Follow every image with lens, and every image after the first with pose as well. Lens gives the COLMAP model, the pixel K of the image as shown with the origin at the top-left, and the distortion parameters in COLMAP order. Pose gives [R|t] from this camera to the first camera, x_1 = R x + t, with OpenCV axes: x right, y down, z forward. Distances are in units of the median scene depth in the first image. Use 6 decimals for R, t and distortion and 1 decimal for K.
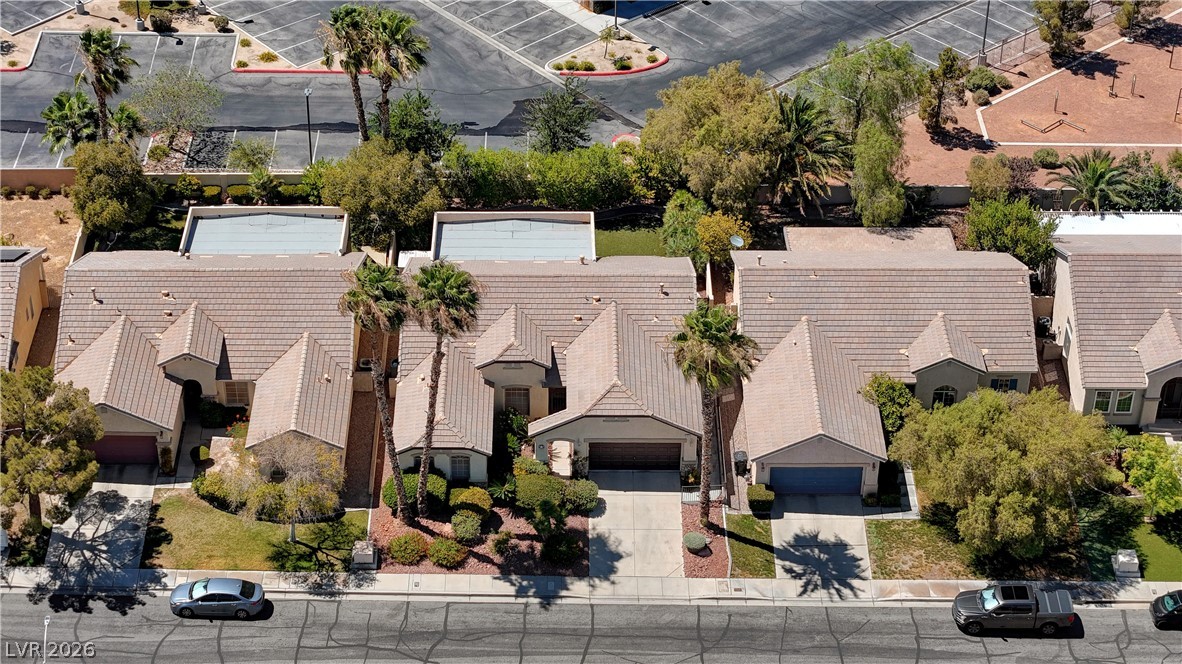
lens RADIAL K [[2380.5, 0, 589.4], [0, 2380.5, 337.3], [0, 0, 1]] dist [-0.090719, 0.000000]
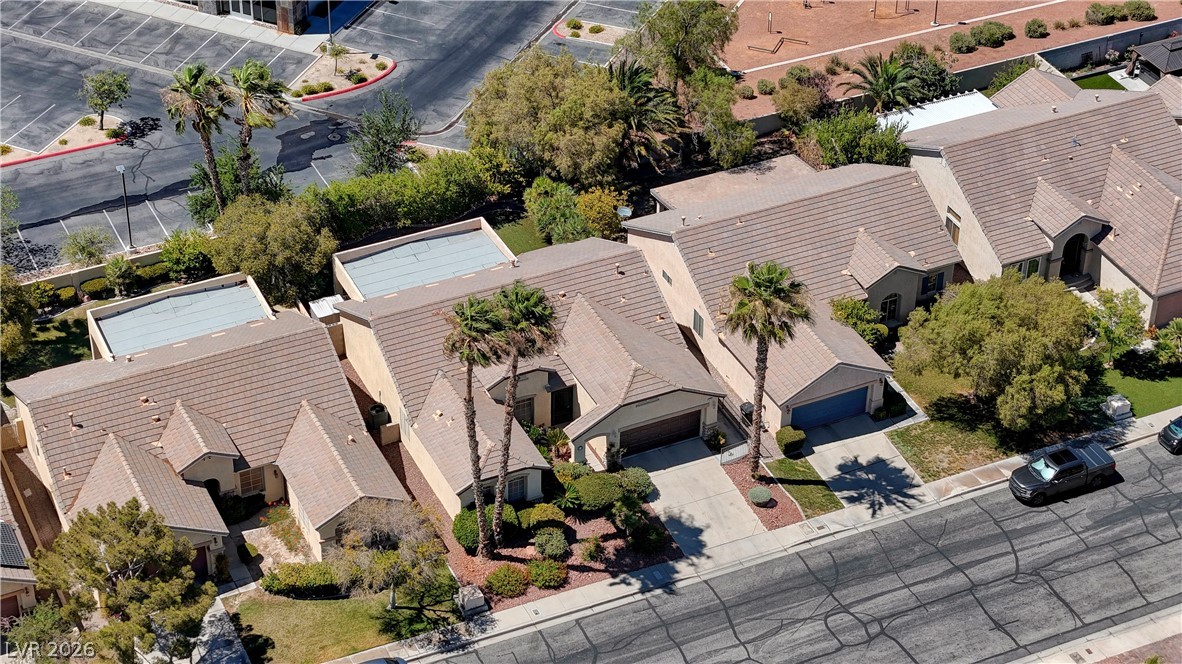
lens RADIAL K [[2380.5, 0, 589.3], [0, 2380.5, 326.7], [0, 0, 1]] dist [-0.090719, 0.000000]
pose [[0.906492, -0.245758, 0.343330, -0.347756], [0.245327, 0.968375, 0.045435, -0.047728], [-0.343638, 0.043042, 0.938115, 0.063517]]
